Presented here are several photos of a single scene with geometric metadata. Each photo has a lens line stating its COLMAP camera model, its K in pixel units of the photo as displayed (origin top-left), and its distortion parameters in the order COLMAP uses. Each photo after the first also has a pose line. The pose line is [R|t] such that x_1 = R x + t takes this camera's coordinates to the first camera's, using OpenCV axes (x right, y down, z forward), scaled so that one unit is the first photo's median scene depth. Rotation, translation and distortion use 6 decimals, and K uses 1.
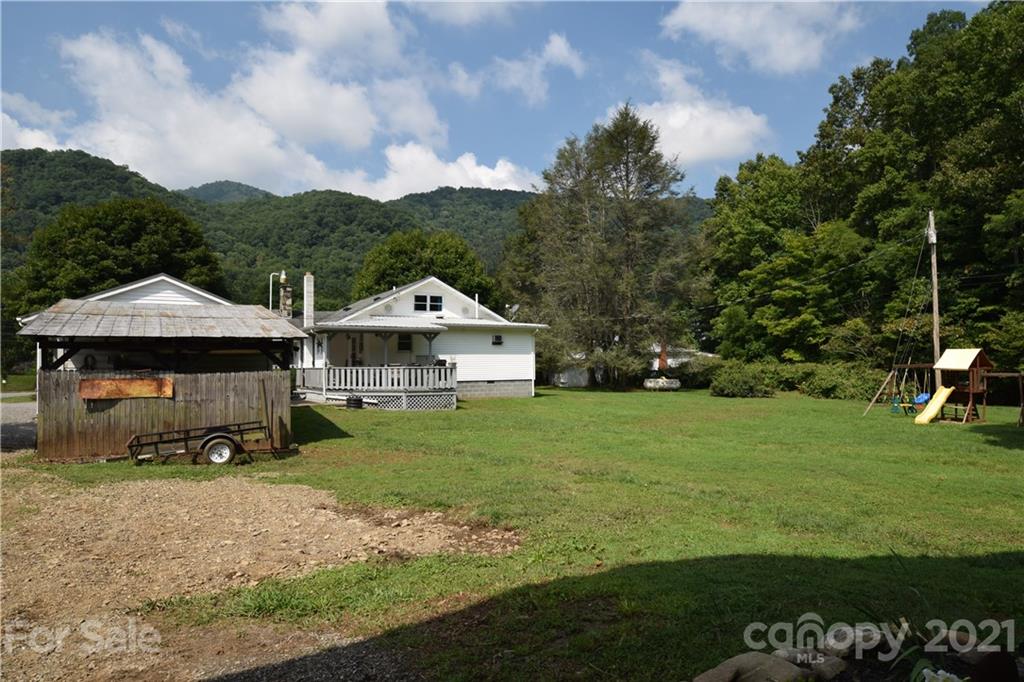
lens RADIAL K [[646.2, 0, 511.4], [0, 646.2, 342.4], [0, 0, 1]] dist [0.007788, 0.000568]
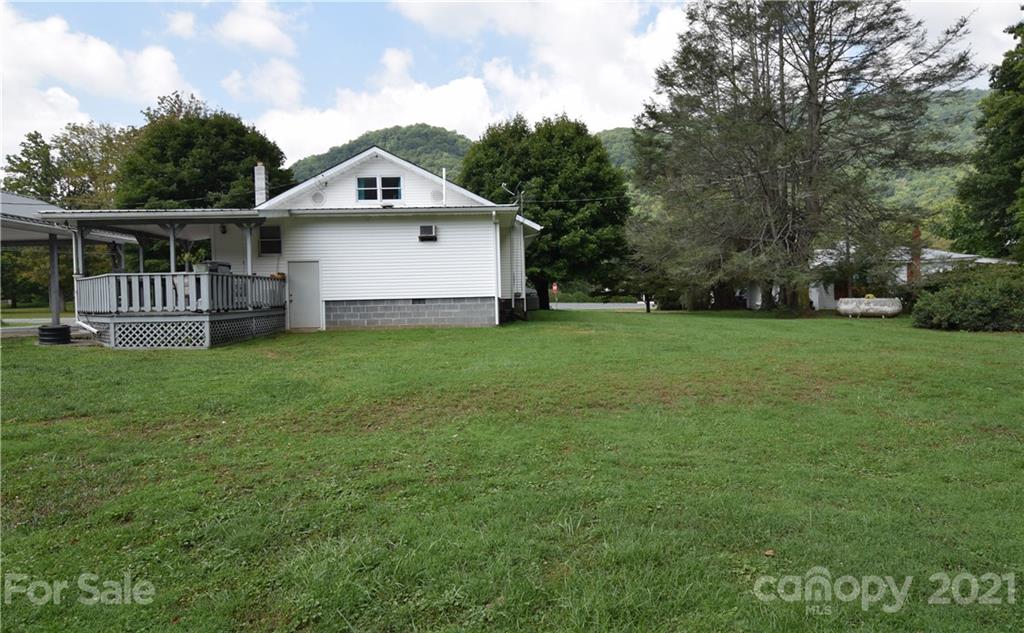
lens RADIAL K [[597.3, 0, 513.0], [0, 597.3, 316.6], [0, 0, 1]] dist [0.001933, 0.000846]
pose [[0.890344, 0.005760, -0.455252, 0.286224], [0.028902, 0.997188, 0.069141, 0.035489], [0.454370, -0.074717, 0.887674, 0.482065]]
